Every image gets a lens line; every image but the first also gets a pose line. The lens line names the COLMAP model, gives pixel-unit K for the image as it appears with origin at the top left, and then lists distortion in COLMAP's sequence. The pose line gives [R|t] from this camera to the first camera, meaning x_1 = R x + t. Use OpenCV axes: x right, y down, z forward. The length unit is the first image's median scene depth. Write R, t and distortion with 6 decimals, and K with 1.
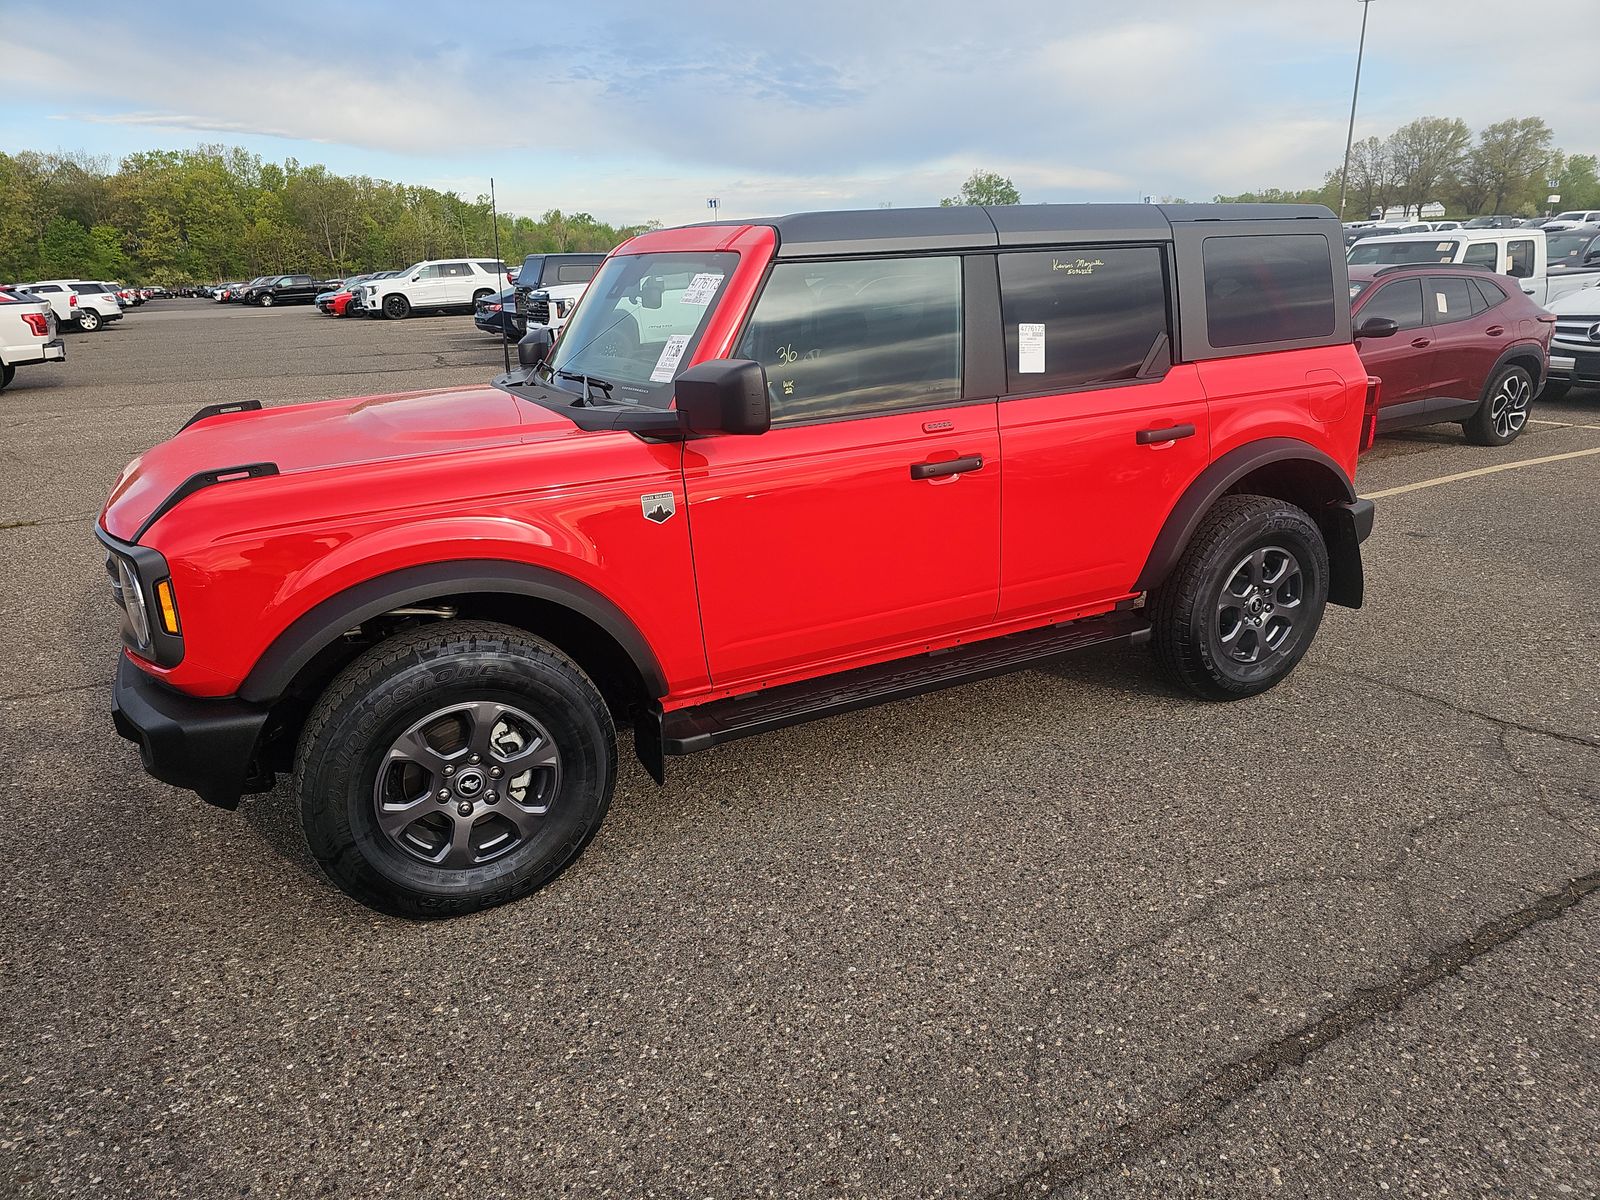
lens RADIAL K [[1074.3, 0, 790.3], [0, 1074.3, 603.6], [0, 0, 1]] dist [0.012168, -0.002293]
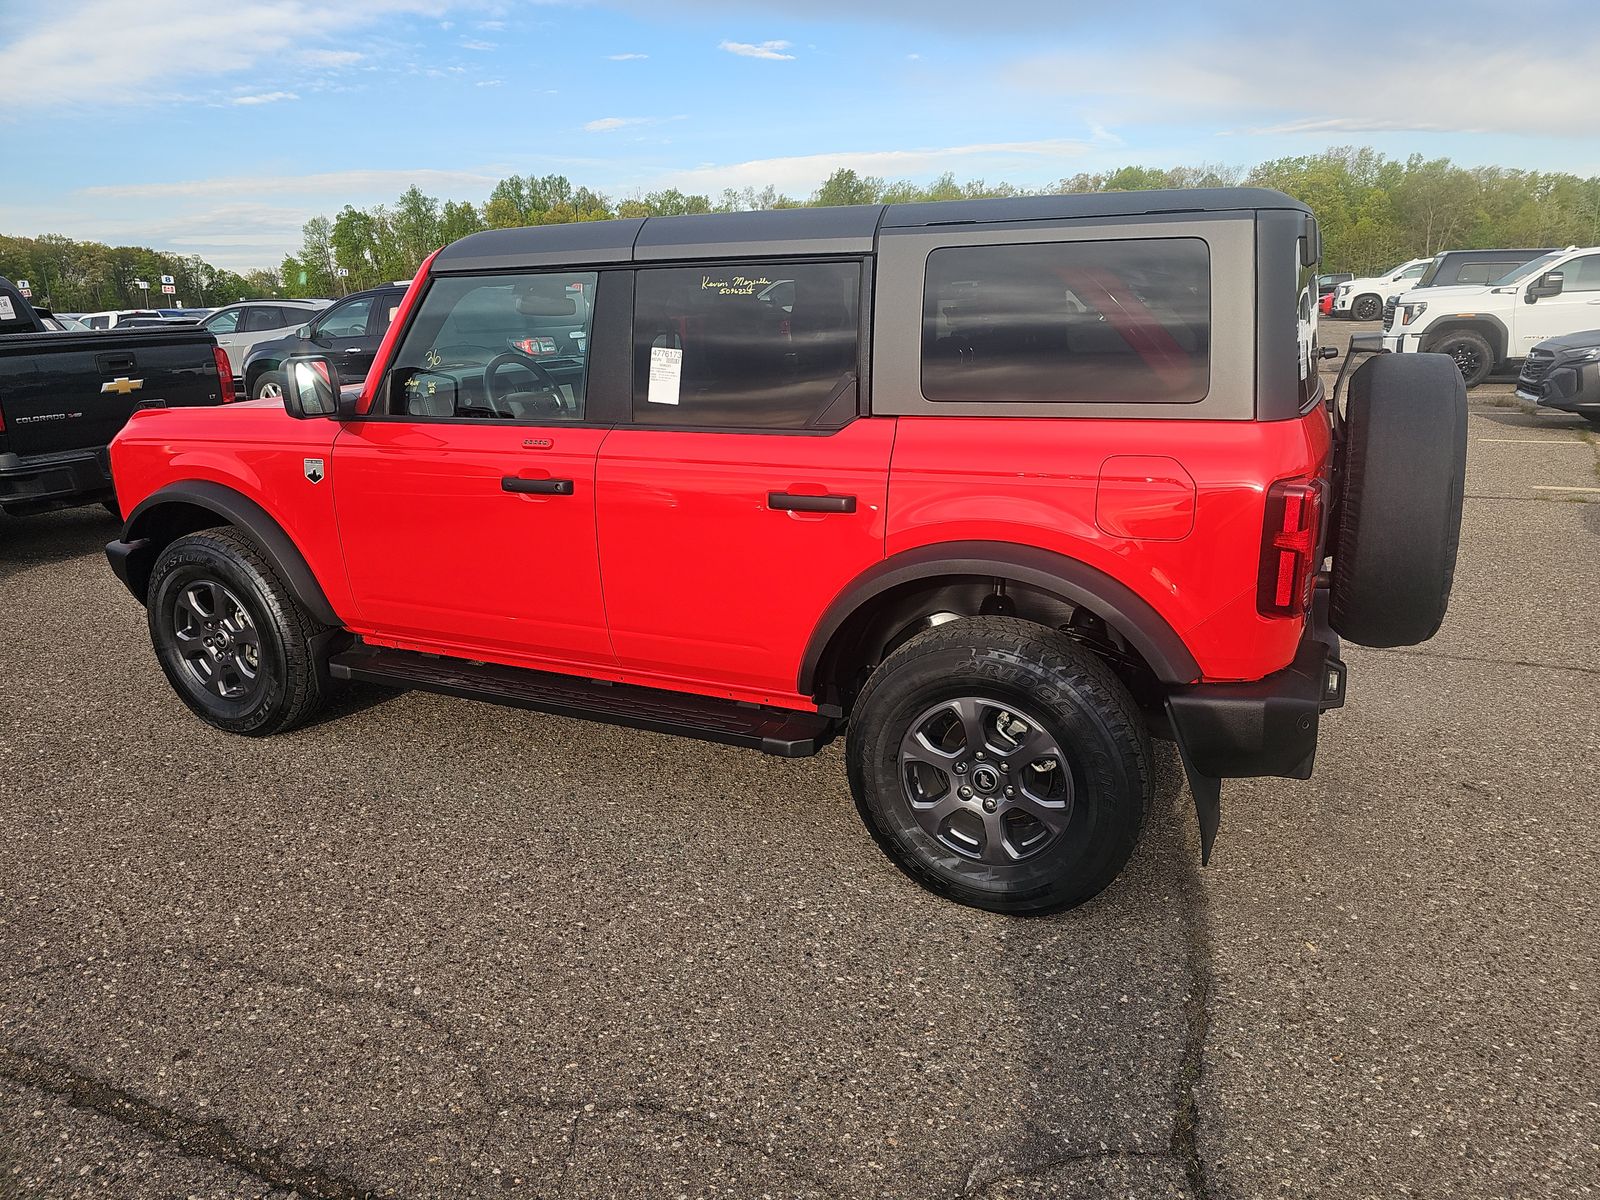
lens RADIAL K [[1052.3, 0, 800.8], [0, 1052.3, 577.4], [0, 0, 1]] dist [0.013790, -0.000461]
pose [[0.604062, 0.227897, -0.763657, 0.903305], [-0.239282, 0.965892, 0.098974, -0.172966], [0.760166, 0.122942, 0.637991, 0.503556]]
